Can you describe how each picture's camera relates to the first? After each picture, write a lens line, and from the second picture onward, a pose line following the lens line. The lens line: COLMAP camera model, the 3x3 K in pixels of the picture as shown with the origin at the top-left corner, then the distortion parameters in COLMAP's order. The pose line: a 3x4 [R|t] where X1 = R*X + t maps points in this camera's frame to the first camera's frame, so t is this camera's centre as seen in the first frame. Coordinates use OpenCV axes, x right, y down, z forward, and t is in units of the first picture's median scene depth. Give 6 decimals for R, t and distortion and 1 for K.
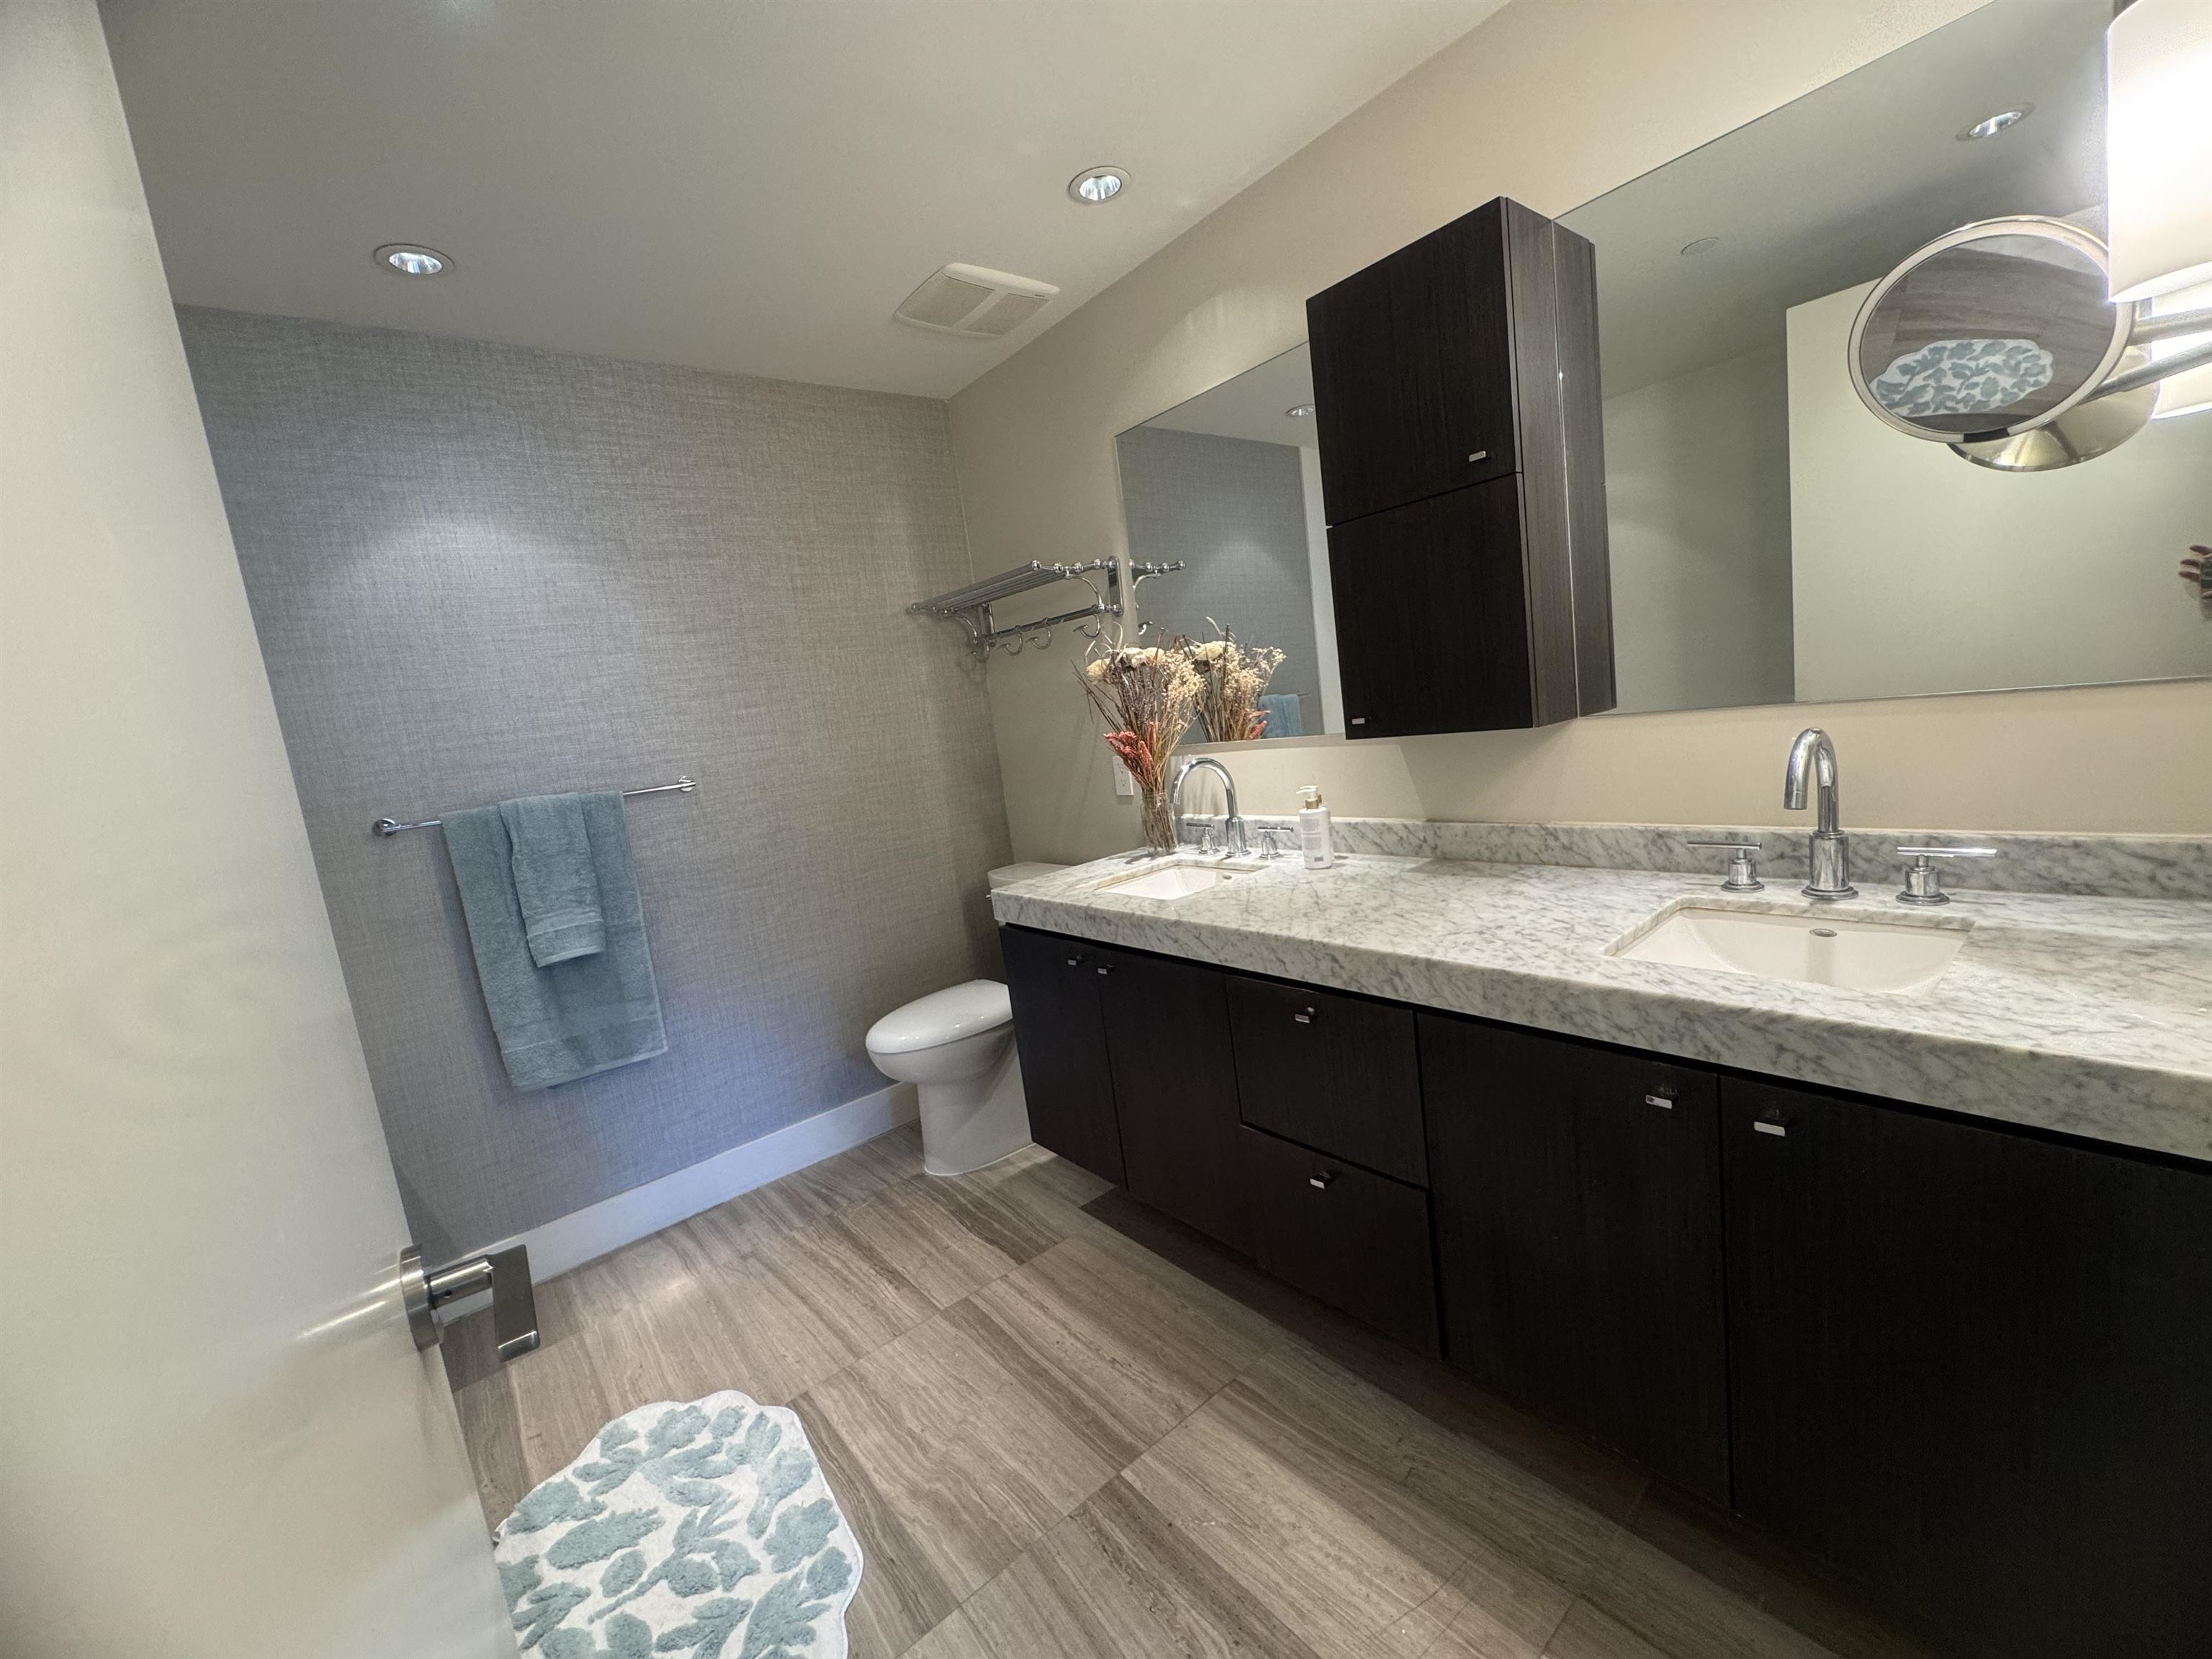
lens RADIAL K [[884.7, 0, 1109.9], [0, 884.7, 825.8], [0, 0, 1]] dist [-0.001673, -0.000445]
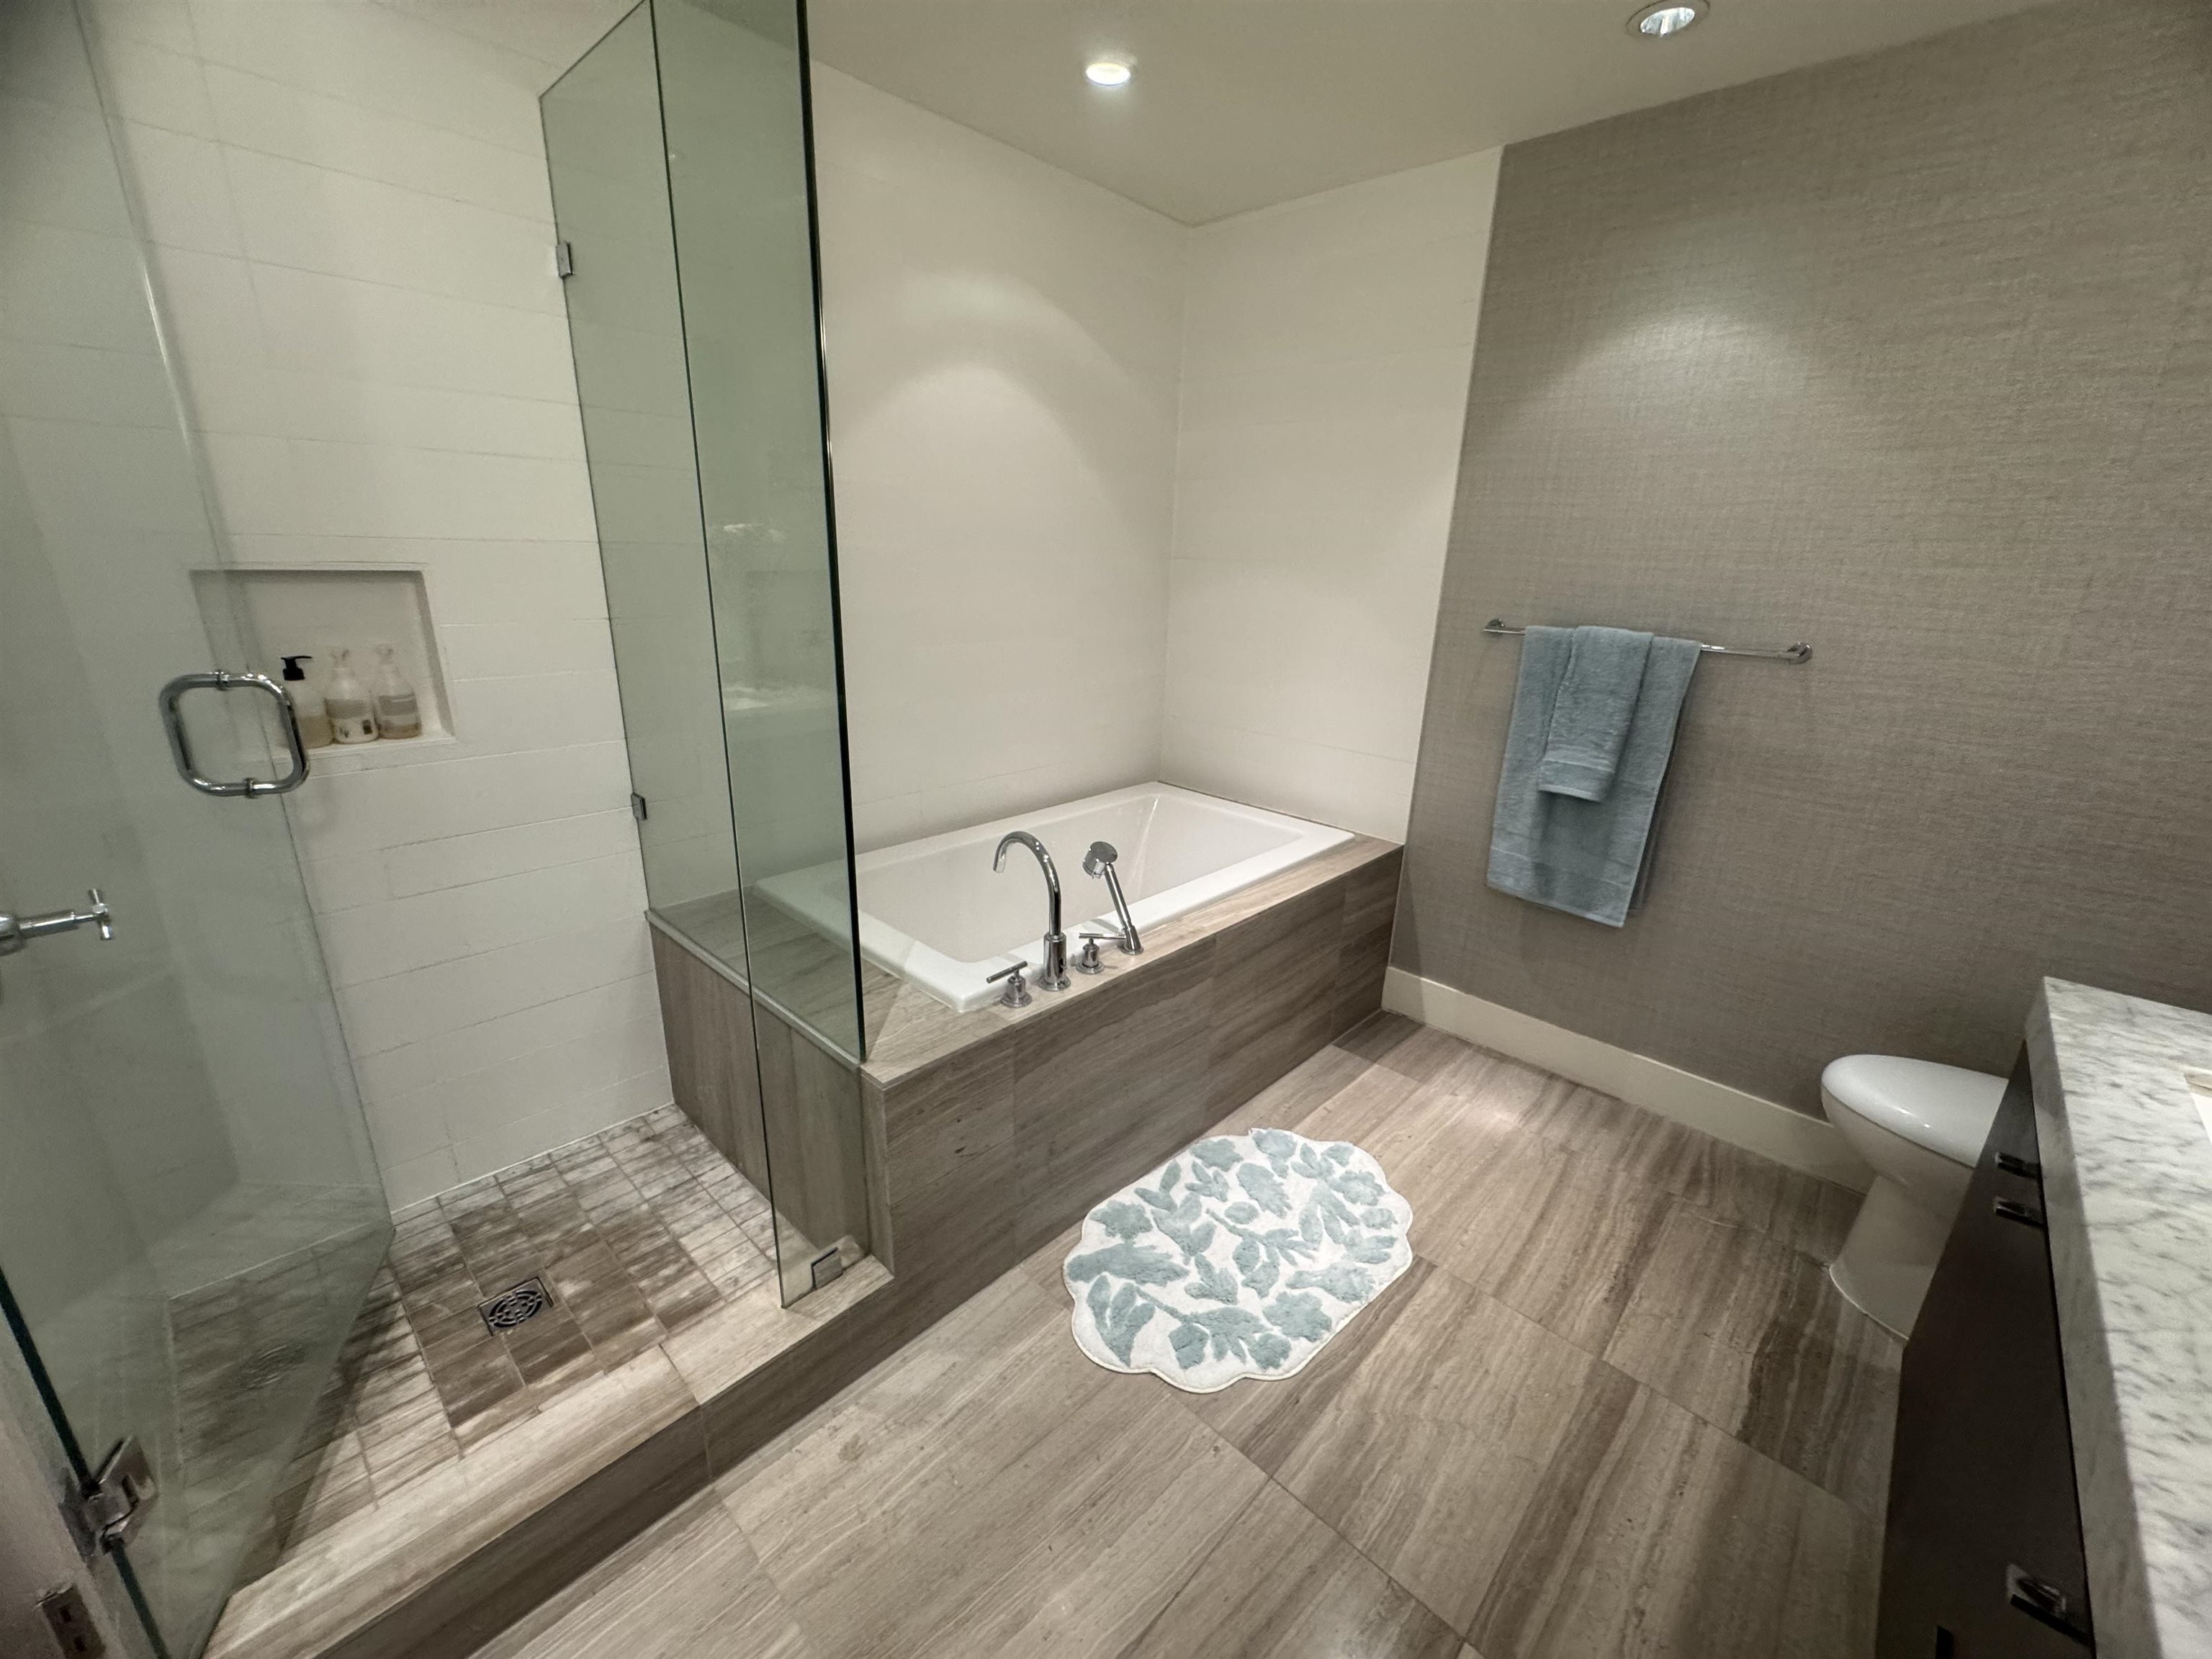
lens RADIAL K [[884.7, 0, 1103.5], [0, 884.7, 830.4], [0, 0, 1]] dist [-0.001673, -0.000445]
pose [[0.113778, 0.426538, -0.897285, 0.354235], [-0.184472, 0.896514, 0.402781, -0.171091], [0.976230, 0.119696, 0.180688, 0.425650]]
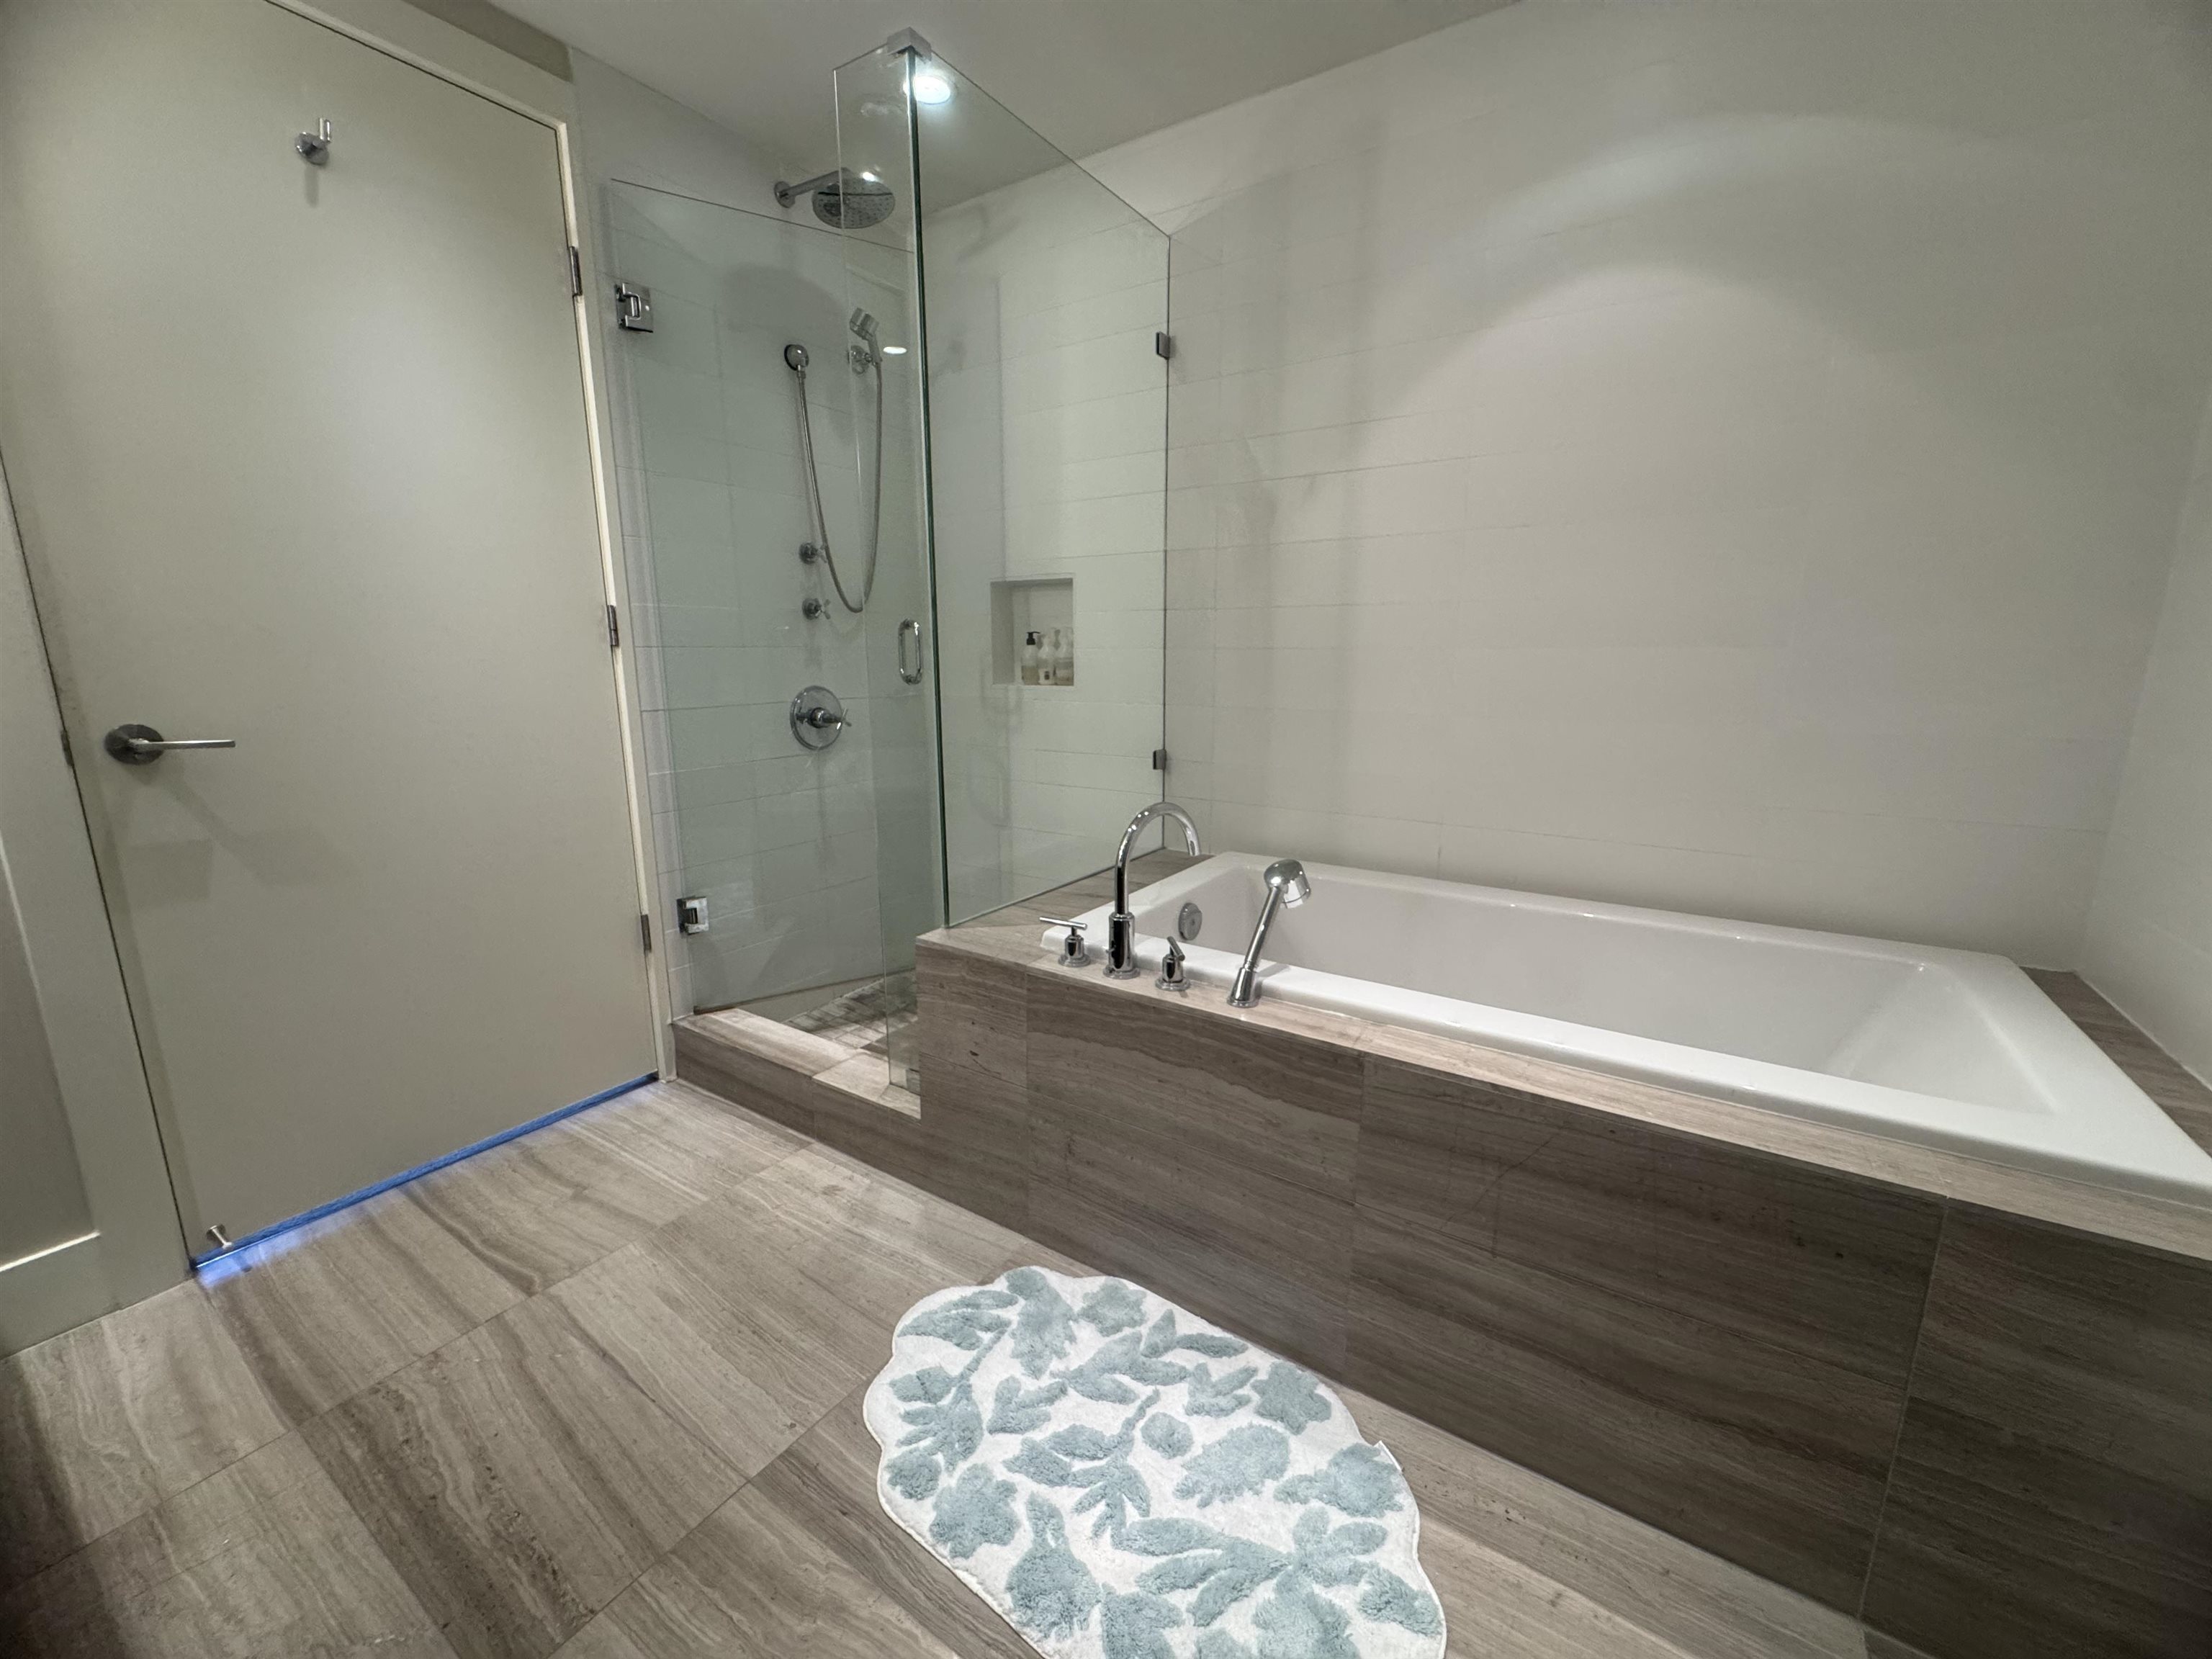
lens RADIAL K [[884.7, 0, 1107.3], [0, 884.7, 831.6], [0, 0, 1]] dist [-0.001673, -0.000445]
pose [[-0.948393, 0.184279, -0.258053, -0.337113], [0.081054, 0.927647, 0.364556, -0.036503], [0.306562, 0.324827, -0.894711, 1.410428]]
